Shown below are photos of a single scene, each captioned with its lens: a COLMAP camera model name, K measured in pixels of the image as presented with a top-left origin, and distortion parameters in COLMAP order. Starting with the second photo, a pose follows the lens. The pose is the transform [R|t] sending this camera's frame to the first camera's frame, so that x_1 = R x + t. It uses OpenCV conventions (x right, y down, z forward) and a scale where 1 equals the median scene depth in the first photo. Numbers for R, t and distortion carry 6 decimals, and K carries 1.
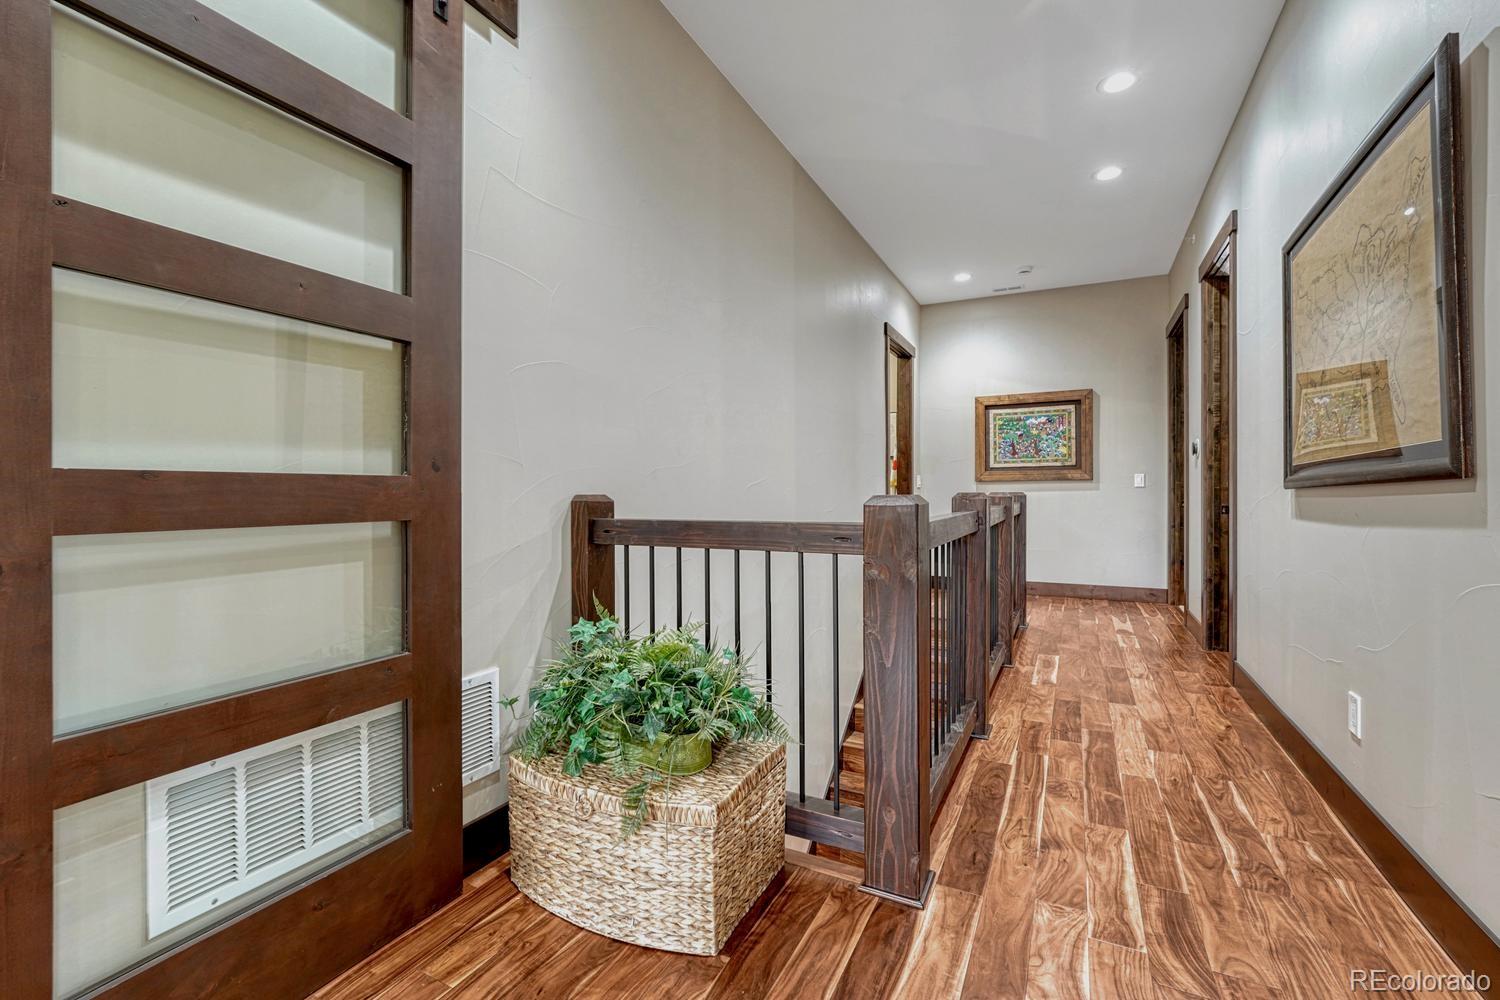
lens RADIAL K [[642.3, 0, 753.3], [0, 642.3, 492.8], [0, 0, 1]] dist [-0.010640, 0.002747]
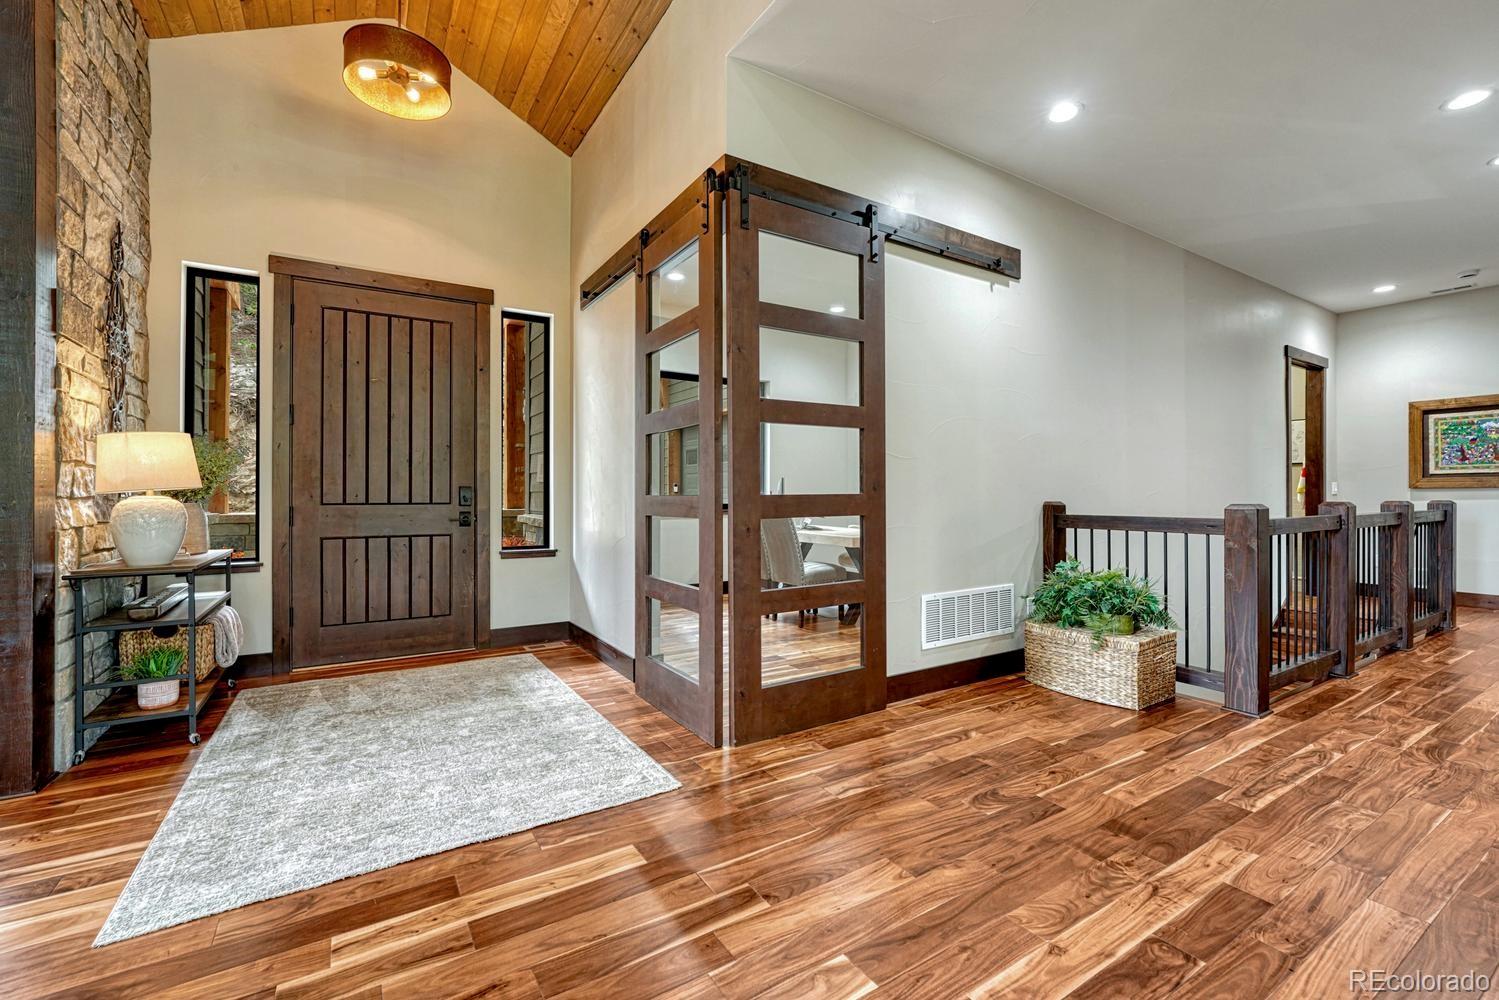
lens RADIAL K [[641.9, 0, 750.1], [0, 641.9, 488.3], [0, 0, 1]] dist [-0.010640, 0.002747]
pose [[0.856406, 0.000703, -0.516303, -0.054122], [-0.004667, 0.999969, -0.006380, -0.023273], [0.516282, 0.007873, 0.856382, -1.280257]]
